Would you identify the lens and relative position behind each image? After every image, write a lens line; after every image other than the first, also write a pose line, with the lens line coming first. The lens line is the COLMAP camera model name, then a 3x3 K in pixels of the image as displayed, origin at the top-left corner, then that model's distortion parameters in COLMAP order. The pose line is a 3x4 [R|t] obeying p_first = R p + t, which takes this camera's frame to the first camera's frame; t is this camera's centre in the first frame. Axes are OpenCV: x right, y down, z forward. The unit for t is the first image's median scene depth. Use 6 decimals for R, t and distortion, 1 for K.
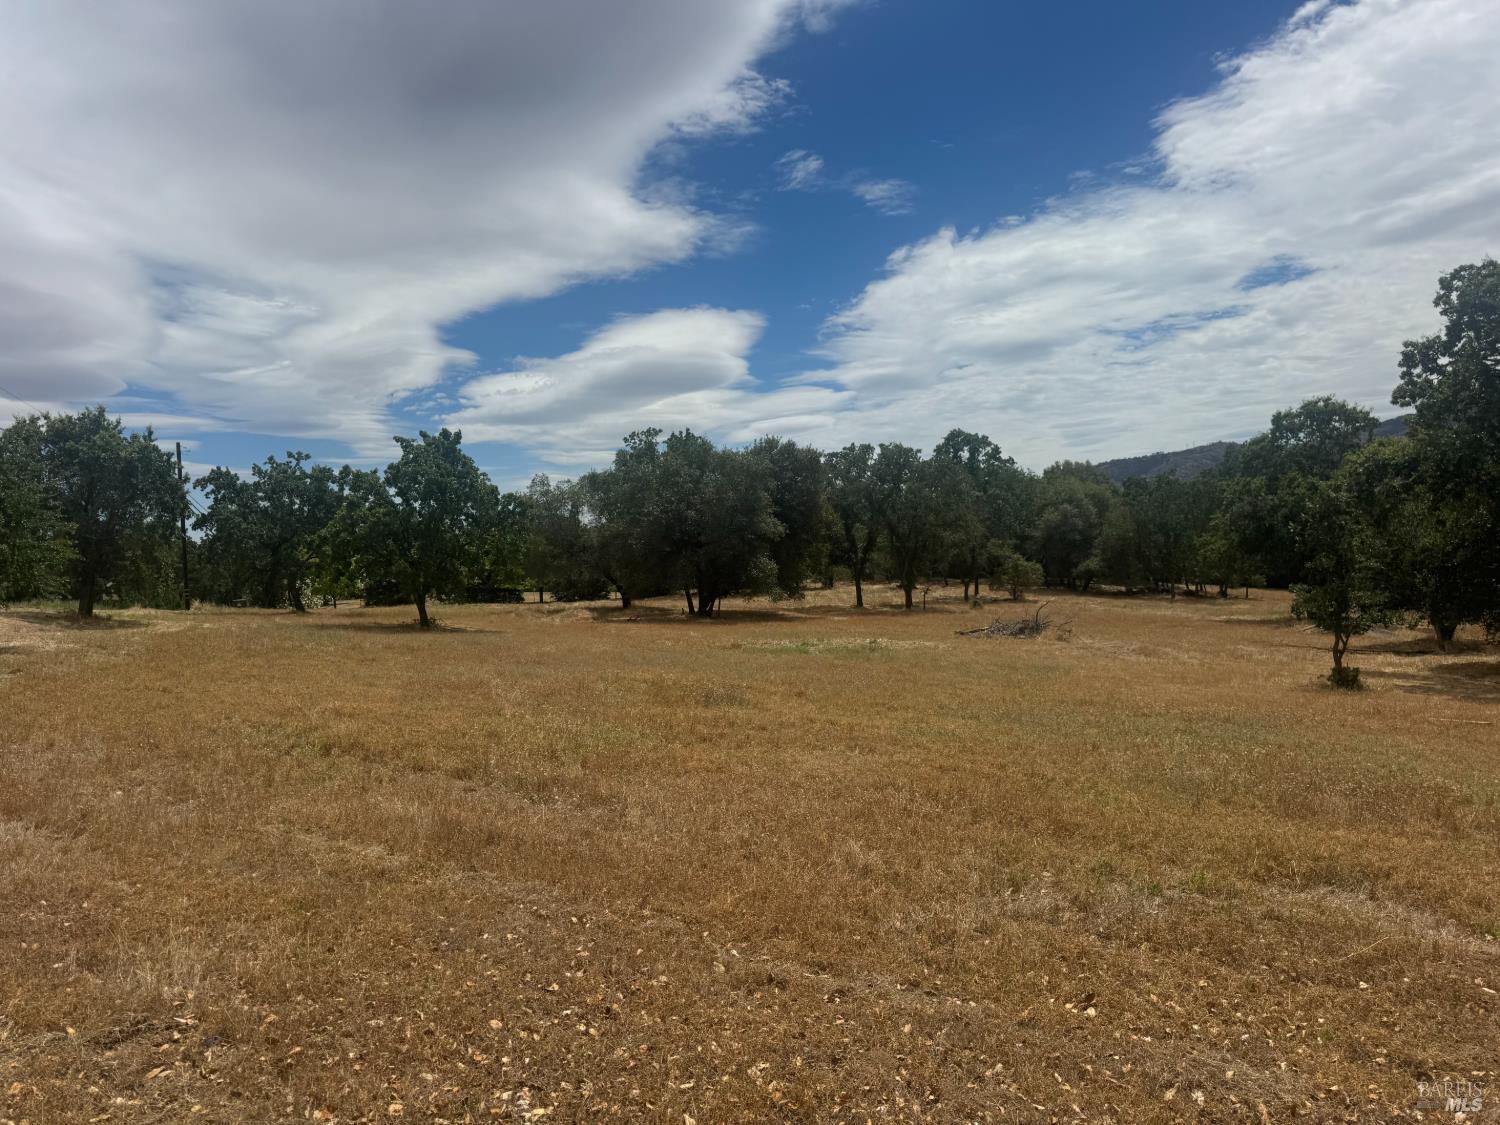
lens RADIAL K [[1059.6, 0, 737.0], [0, 1059.6, 557.5], [0, 0, 1]] dist [0.063247, -0.087656]
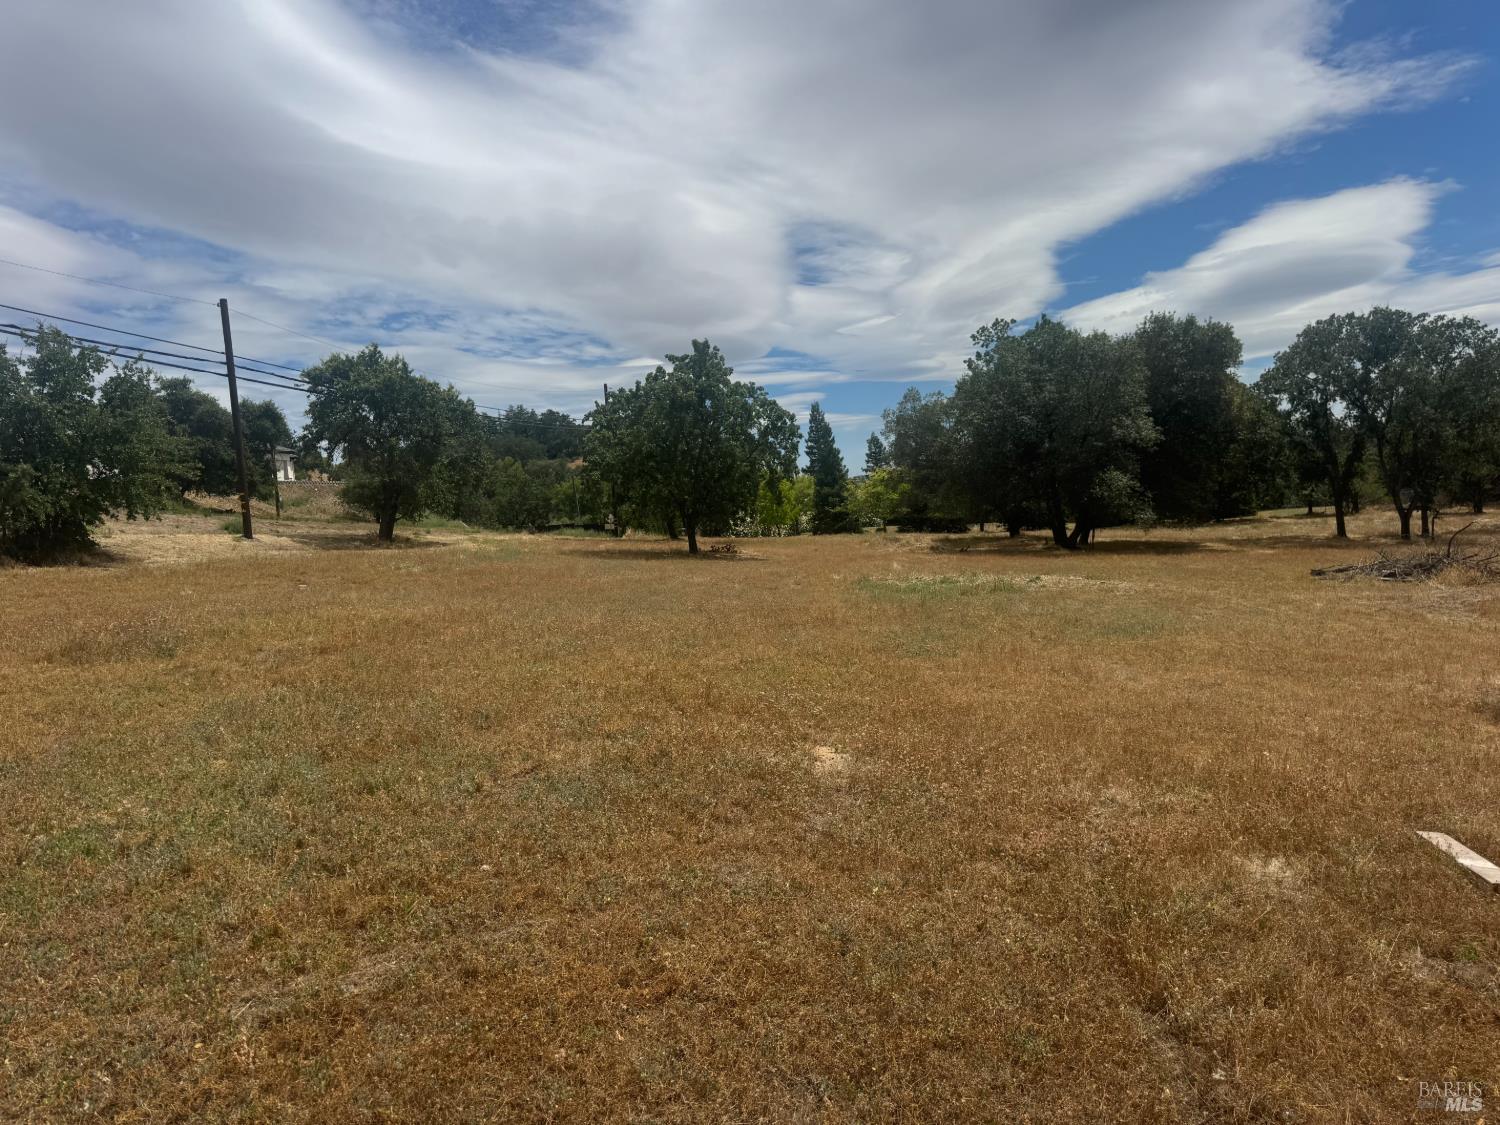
lens RADIAL K [[1059.6, 0, 733.0], [0, 1059.6, 568.3], [0, 0, 1]] dist [0.063247, -0.087656]
pose [[0.824474, 0.022814, -0.565439, 0.453533], [0.016733, 0.997767, 0.064656, 0.029771], [0.565652, -0.062769, 0.822252, 0.370806]]
